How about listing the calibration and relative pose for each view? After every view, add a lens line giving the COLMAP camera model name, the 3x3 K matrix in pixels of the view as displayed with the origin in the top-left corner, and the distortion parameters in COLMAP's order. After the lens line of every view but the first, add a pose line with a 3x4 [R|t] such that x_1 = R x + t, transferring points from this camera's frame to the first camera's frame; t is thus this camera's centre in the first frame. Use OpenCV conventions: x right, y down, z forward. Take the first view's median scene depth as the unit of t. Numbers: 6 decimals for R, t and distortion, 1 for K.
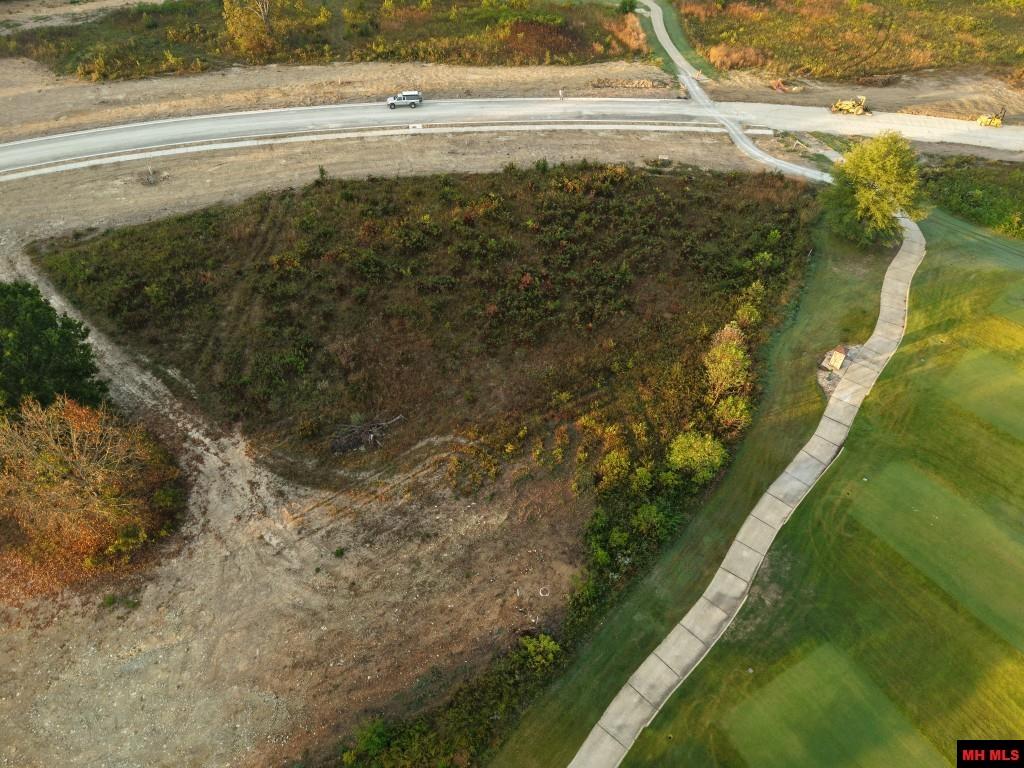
lens RADIAL K [[687.5, 0, 512.0], [0, 687.5, 384.0], [0, 0, 1]] dist [0.010131, -0.008623]
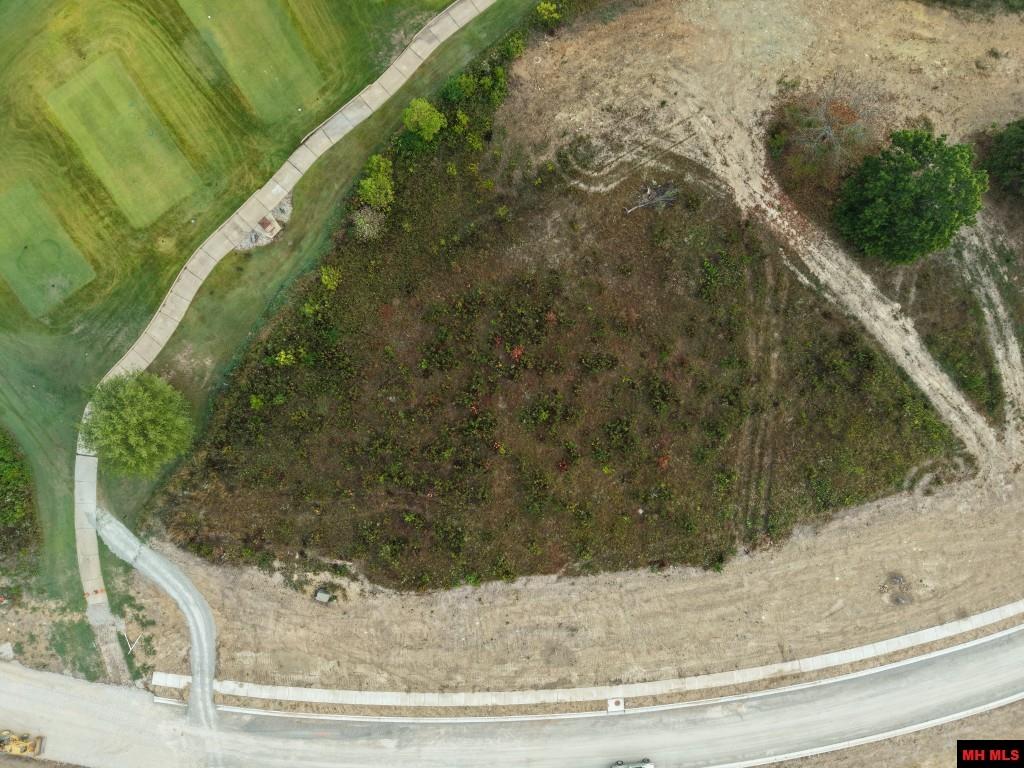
lens RADIAL K [[684.3, 0, 512.0], [0, 684.3, 384.0], [0, 0, 1]] dist [0.027807, -0.028172]
pose [[-0.992726, -0.096807, -0.071578, 0.116617], [0.018837, -0.712097, 0.701828, -1.079621], [-0.118912, 0.695375, 0.708741, 0.307680]]
